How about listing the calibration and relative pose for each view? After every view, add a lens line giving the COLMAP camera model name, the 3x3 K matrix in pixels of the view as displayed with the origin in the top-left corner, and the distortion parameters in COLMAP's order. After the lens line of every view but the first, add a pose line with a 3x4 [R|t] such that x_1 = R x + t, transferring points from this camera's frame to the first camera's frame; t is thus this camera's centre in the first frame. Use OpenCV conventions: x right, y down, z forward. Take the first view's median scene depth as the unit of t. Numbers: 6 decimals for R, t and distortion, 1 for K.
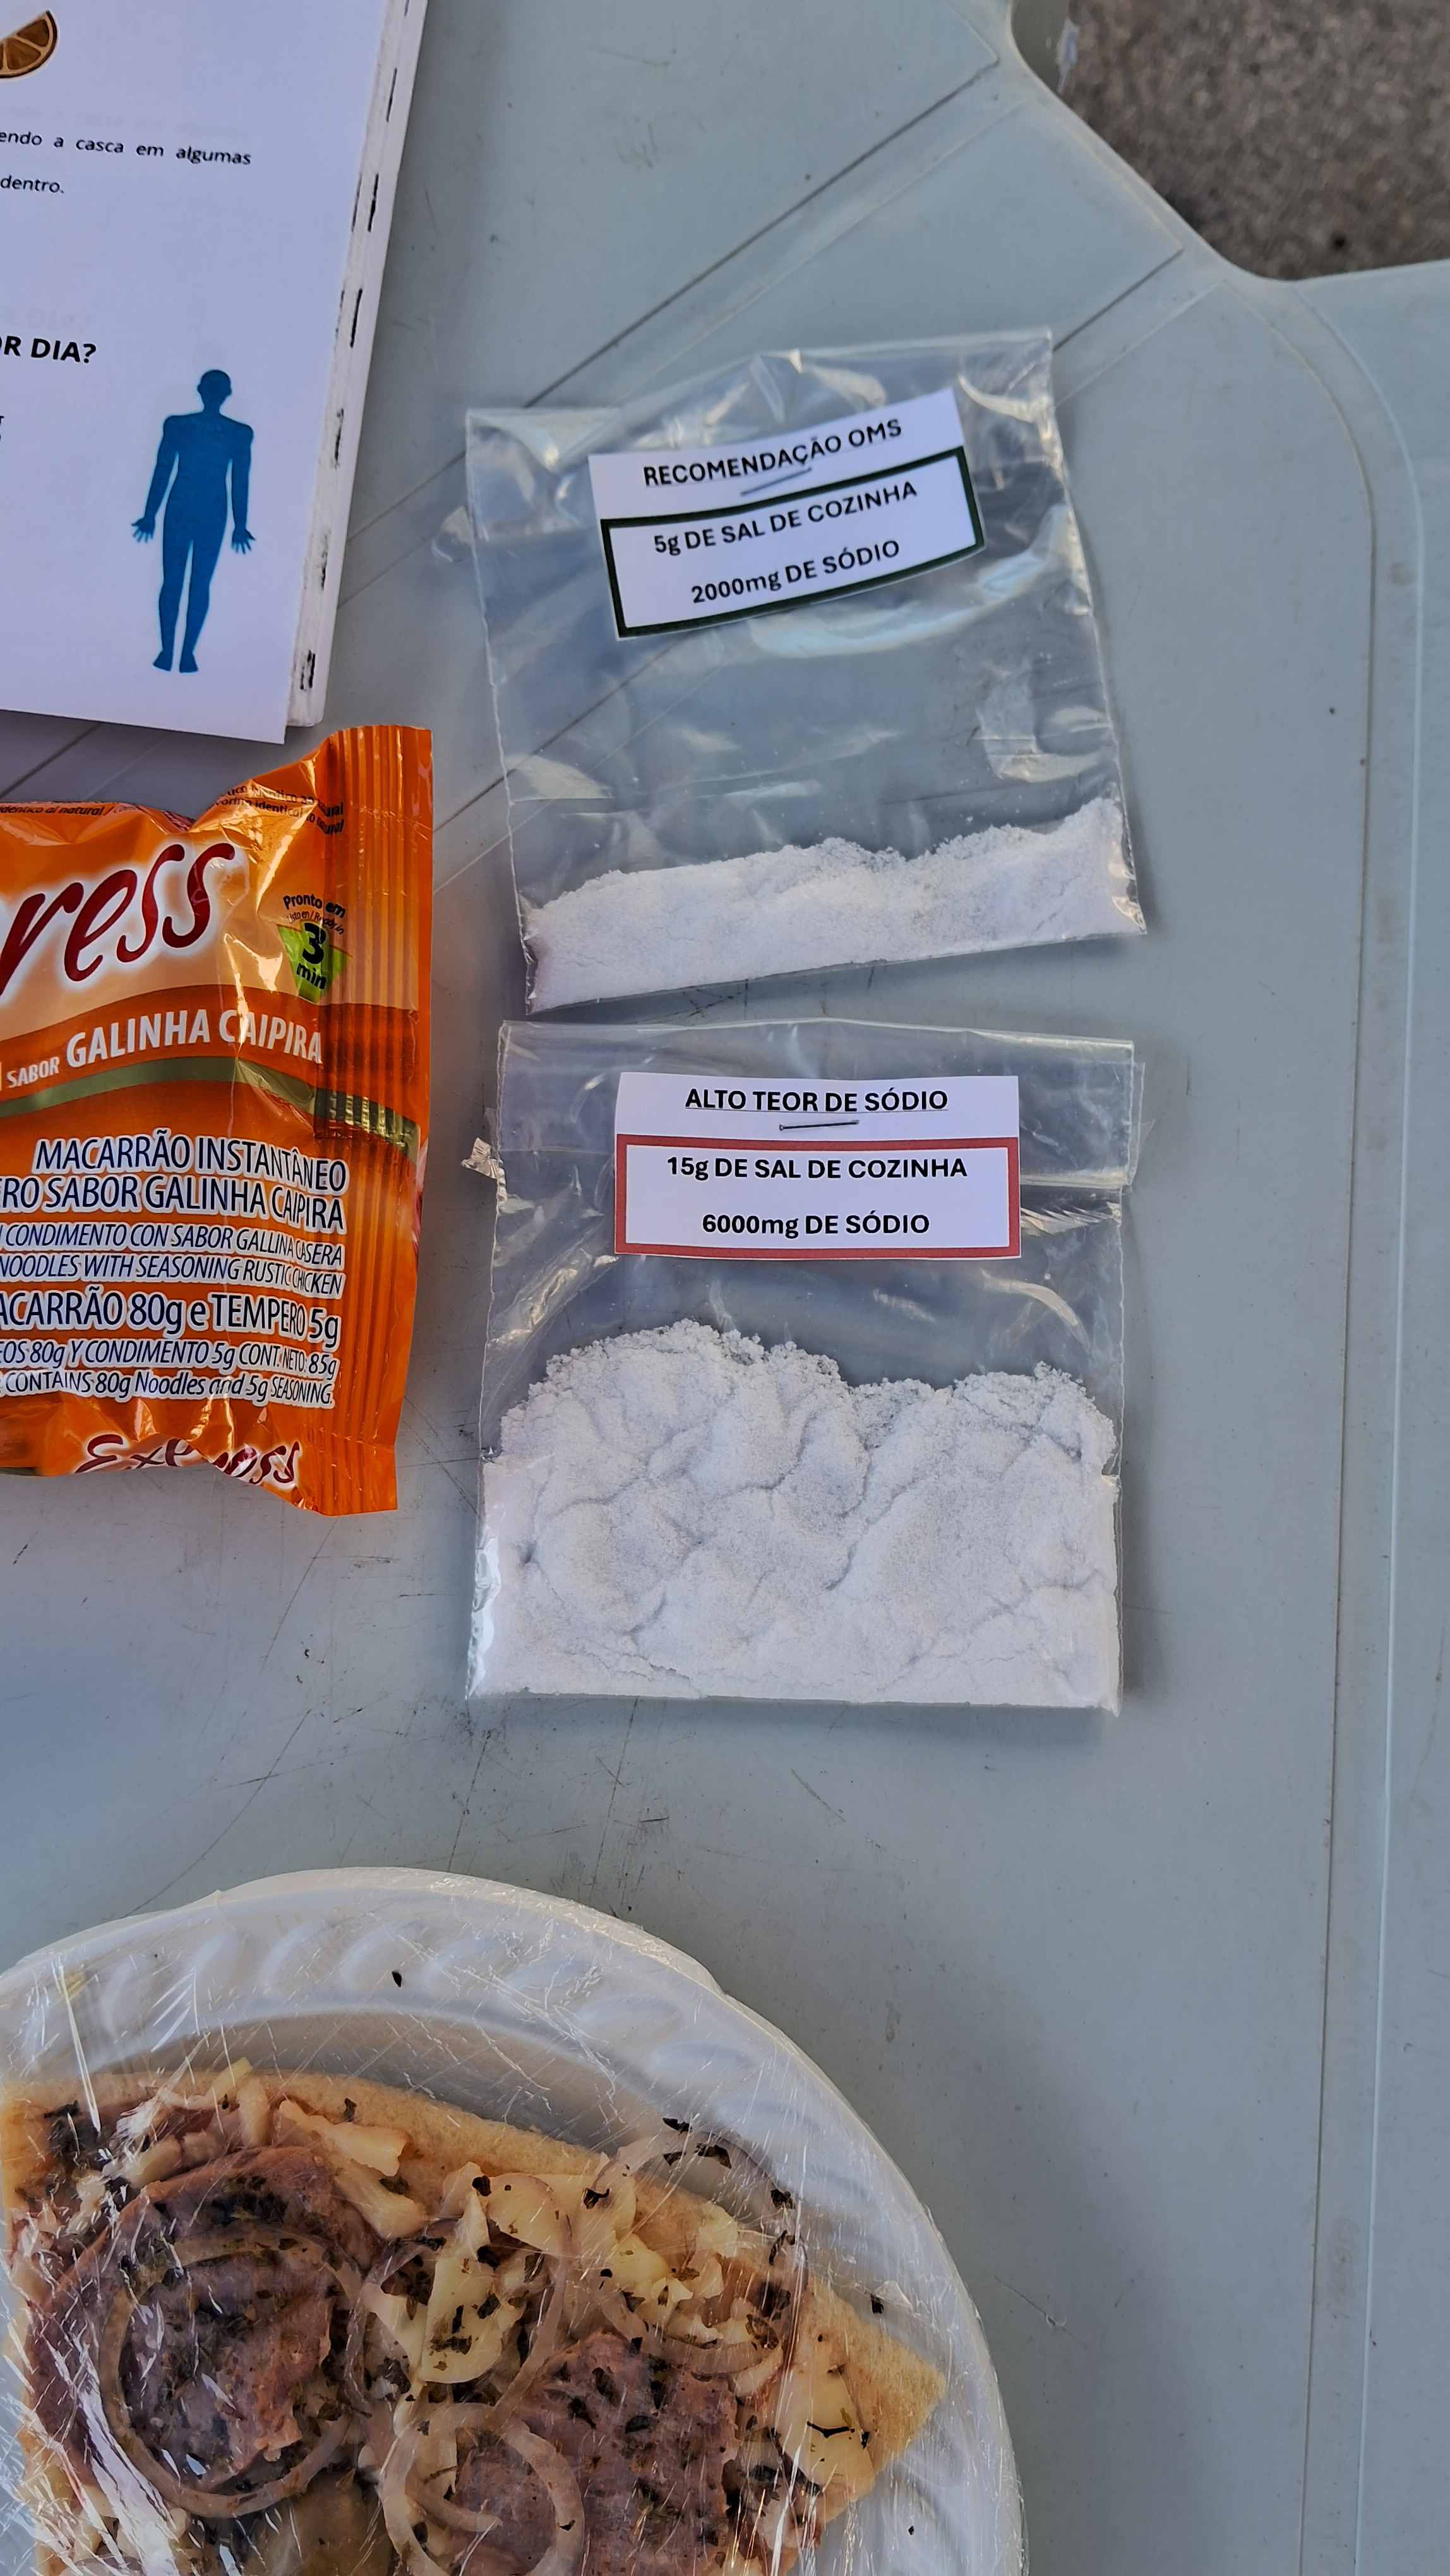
lens RADIAL K [[1998.1, 0, 725.0], [0, 1998.1, 1288.0], [0, 0, 1]] dist [0.139113, -0.411996]
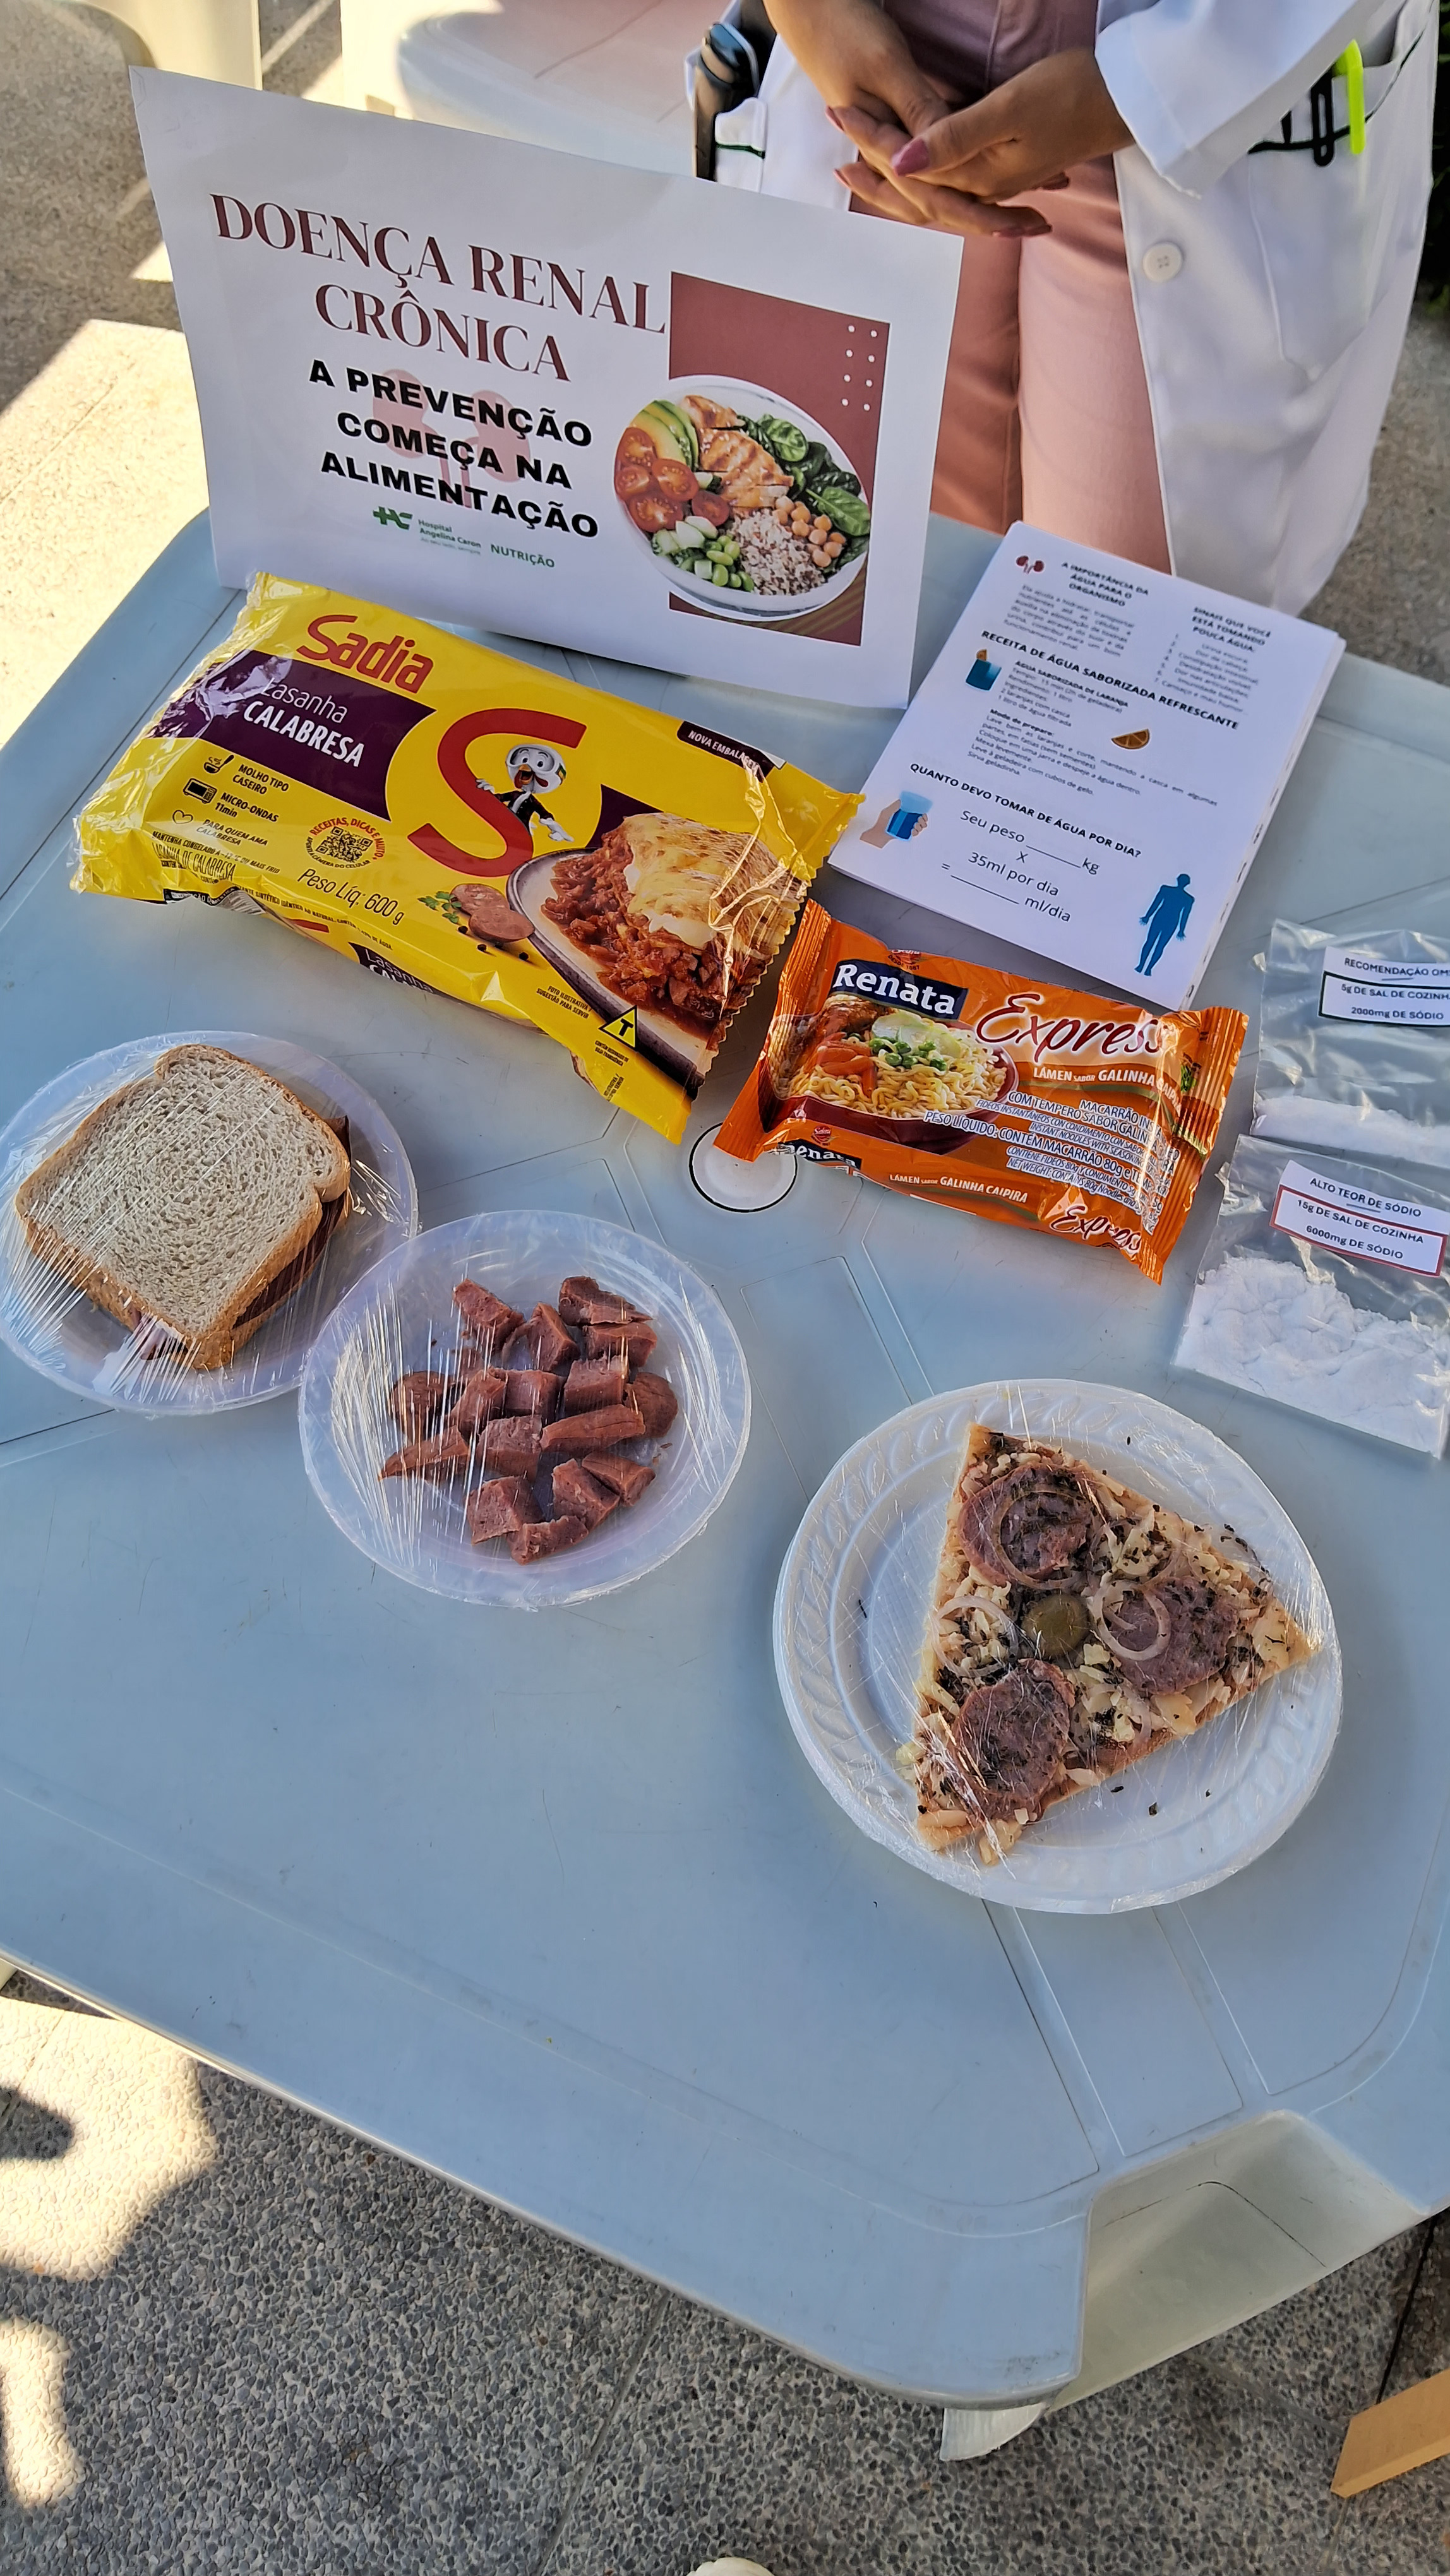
lens RADIAL K [[2013.6, 0, 717.4], [0, 2013.6, 1307.8], [0, 0, 1]] dist [0.131782, -0.377004]
pose [[0.945949, 0.299045, -0.125510, -0.367910], [-0.322987, 0.903660, -0.281207, 1.029148], [0.029324, 0.306546, 0.951404, -1.379859]]
